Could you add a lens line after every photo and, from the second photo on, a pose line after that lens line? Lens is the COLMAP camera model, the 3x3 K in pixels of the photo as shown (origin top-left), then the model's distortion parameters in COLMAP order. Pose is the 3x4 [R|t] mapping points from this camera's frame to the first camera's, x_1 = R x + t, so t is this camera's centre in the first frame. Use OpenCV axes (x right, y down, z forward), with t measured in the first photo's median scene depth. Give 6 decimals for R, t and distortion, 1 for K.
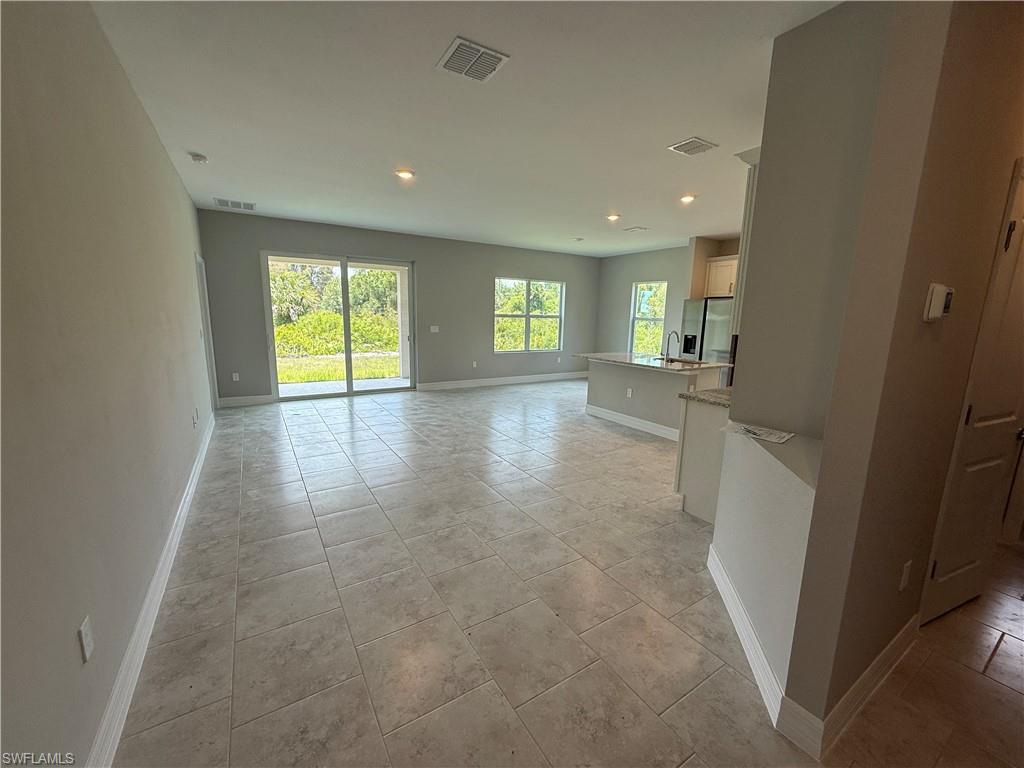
lens RADIAL K [[408.3, 0, 505.3], [0, 408.3, 384.6], [0, 0, 1]] dist [0.002109, -0.000056]
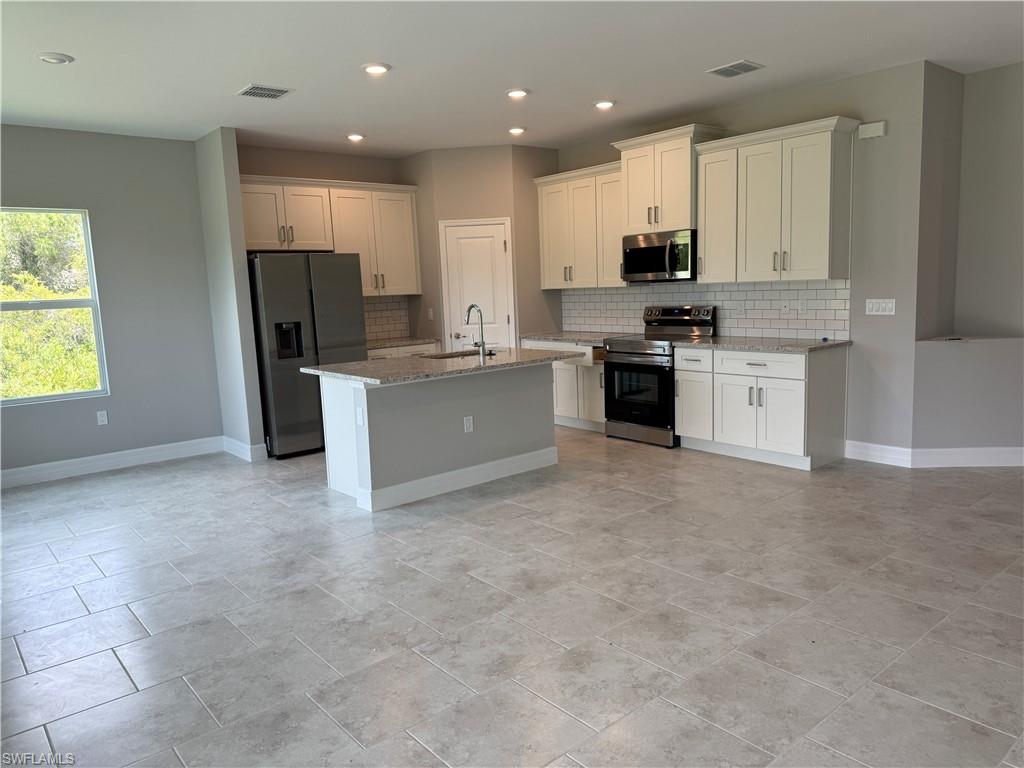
lens RADIAL K [[722.0, 0, 515.3], [0, 722.0, 387.7], [0, 0, 1]] dist [0.063944, -0.087590]
pose [[-0.152181, -0.153599, 0.976344, -0.568105], [0.205709, 0.961294, 0.183295, -0.170886], [-0.966708, 0.228737, -0.114694, 0.955916]]
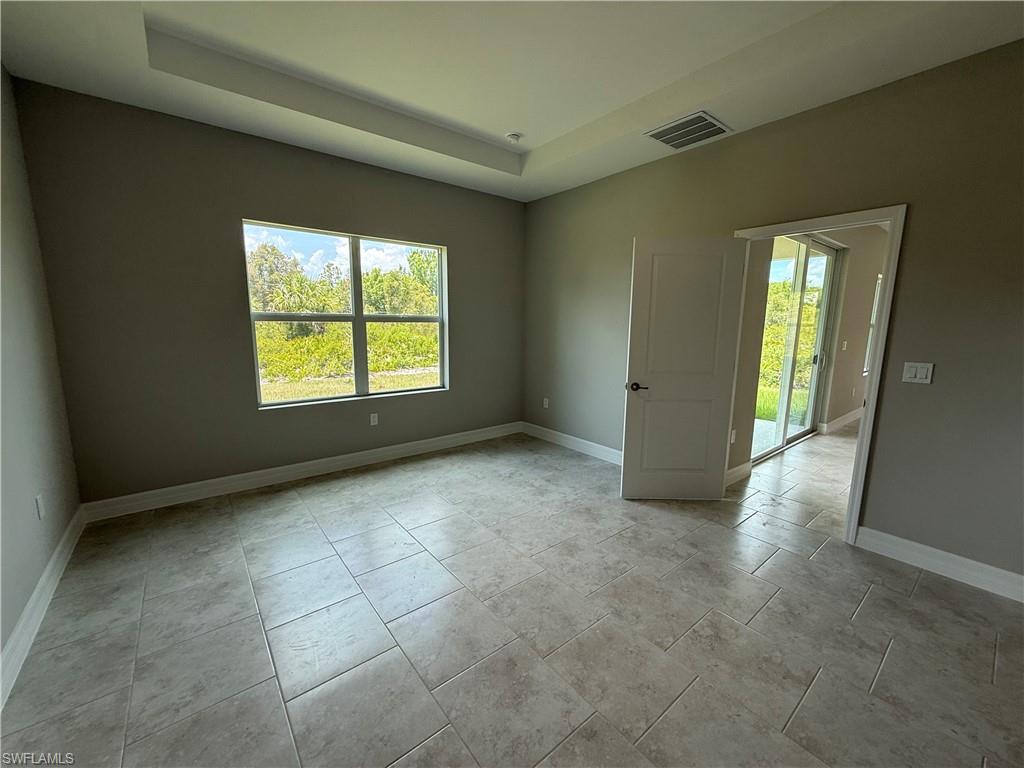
lens RADIAL K [[408.3, 0, 507.6], [0, 408.3, 383.6], [0, 0, 1]] dist [0.002109, -0.000056]
pose [[0.993173, -0.026654, 0.113567, 0.242882], [0.028487, 0.999488, -0.014548, -0.127426], [-0.113121, 0.017684, 0.993424, 0.809336]]
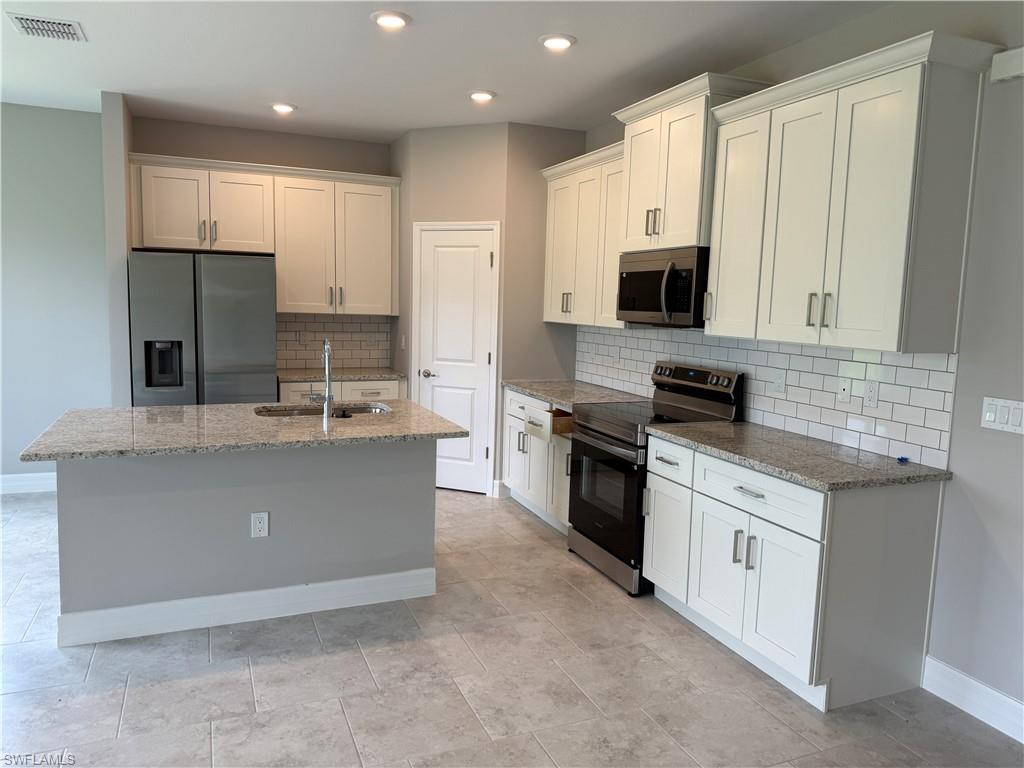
lens RADIAL K [[722.0, 0, 509.2], [0, 722.0, 381.5], [0, 0, 1]] dist [0.063944, -0.087590]
pose [[0.153419, -0.127392, 0.979915, -0.231344], [0.145009, 0.983822, 0.105197, -0.122661], [-0.977463, 0.125957, 0.169410, 0.621367]]
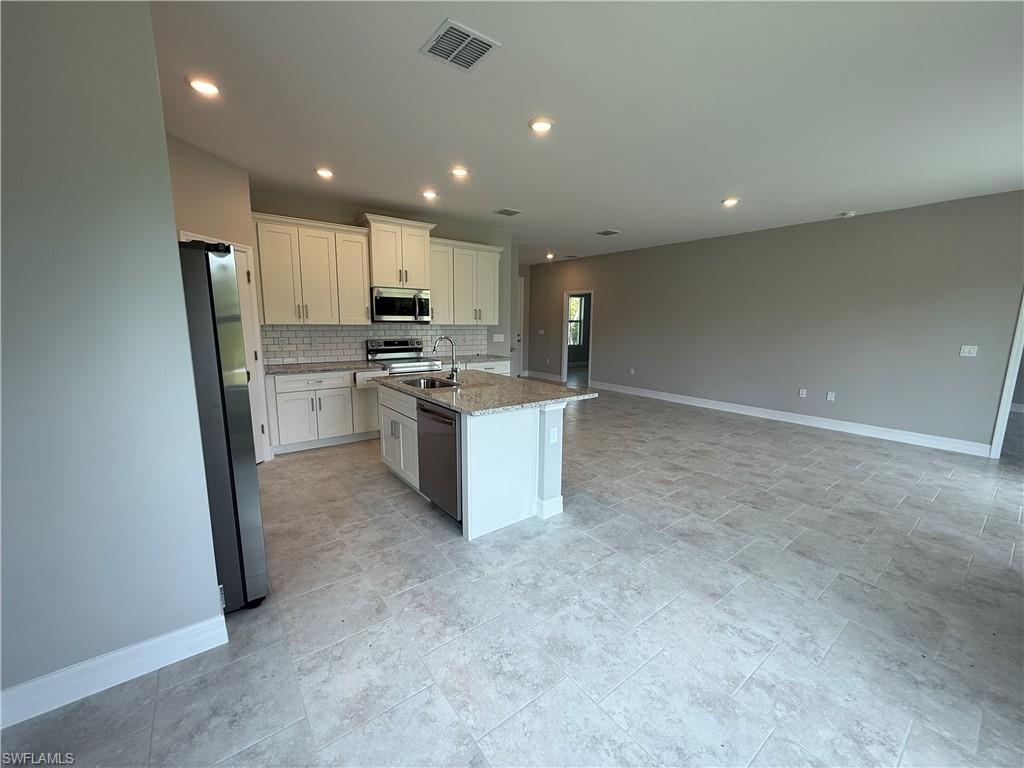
lens RADIAL K [[408.3, 0, 509.9], [0, 408.3, 387.2], [0, 0, 1]] dist [0.002109, -0.000056]
pose [[-0.994505, -0.011942, -0.104004, 0.328031], [-0.045507, 0.944013, 0.326753, -0.246182], [0.094279, 0.329691, -0.939370, 1.478930]]
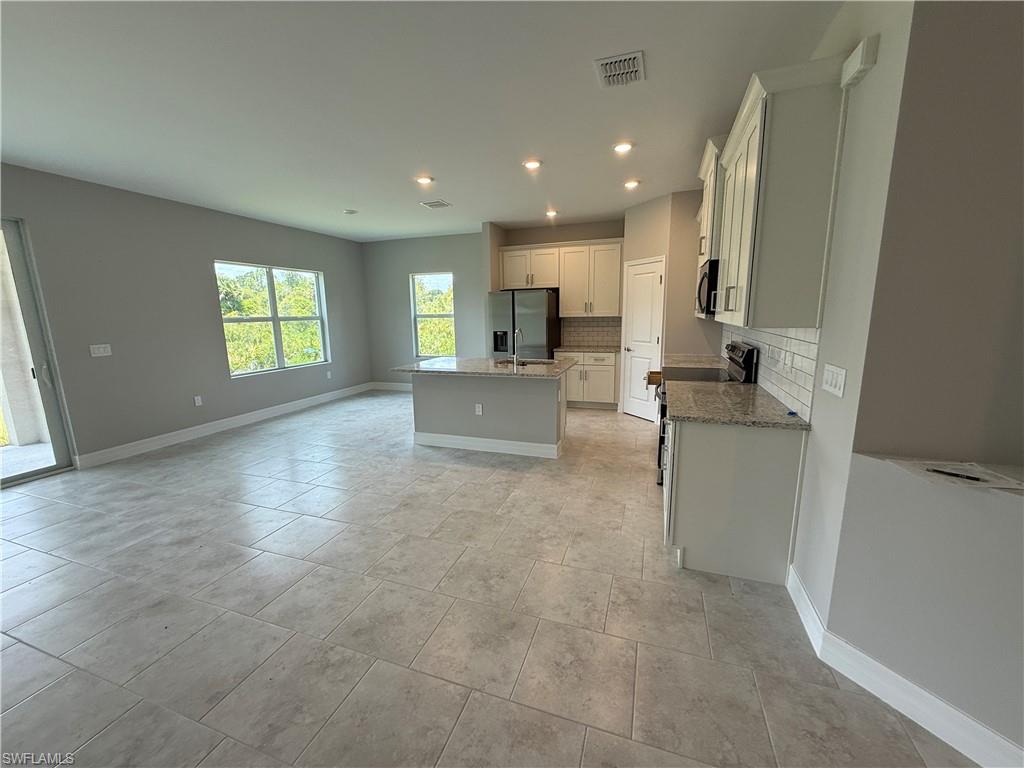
lens RADIAL K [[408.3, 0, 510.1], [0, 408.3, 387.1], [0, 0, 1]] dist [0.002109, -0.000056]
pose [[0.778412, -0.145993, 0.610541, -0.114356], [0.139641, 0.988483, 0.058331, -0.055384], [-0.612025, 0.039851, 0.789834, 0.311950]]
